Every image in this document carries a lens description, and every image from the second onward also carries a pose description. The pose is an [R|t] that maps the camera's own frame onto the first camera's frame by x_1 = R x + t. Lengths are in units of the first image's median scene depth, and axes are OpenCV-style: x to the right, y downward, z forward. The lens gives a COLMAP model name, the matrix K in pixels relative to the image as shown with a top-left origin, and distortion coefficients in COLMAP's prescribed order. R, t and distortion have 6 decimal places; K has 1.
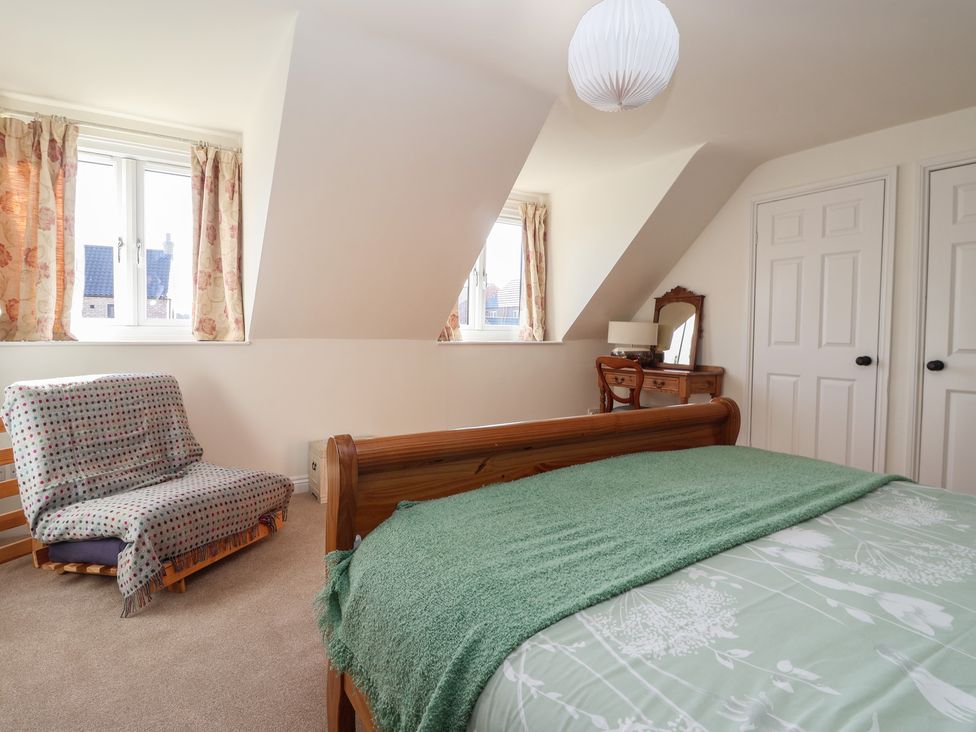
lens RADIAL K [[515.1, 0, 478.6], [0, 515.1, 348.4], [0, 0, 1]] dist [-0.012862, -0.001748]
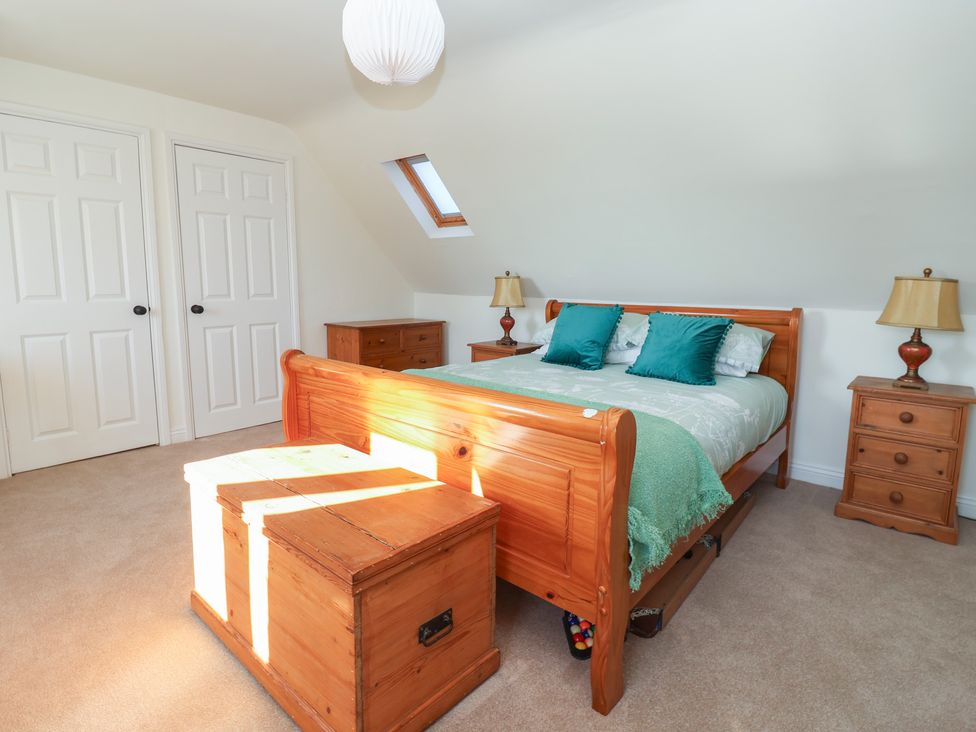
lens RADIAL K [[515.1, 0, 478.6], [0, 515.1, 348.4], [0, 0, 1]] dist [-0.012862, -0.001748]
pose [[-0.305771, -0.142301, 0.941411, -0.367622], [0.016396, 0.987834, 0.154644, -0.038909], [-0.951964, 0.062721, -0.299717, 0.504914]]
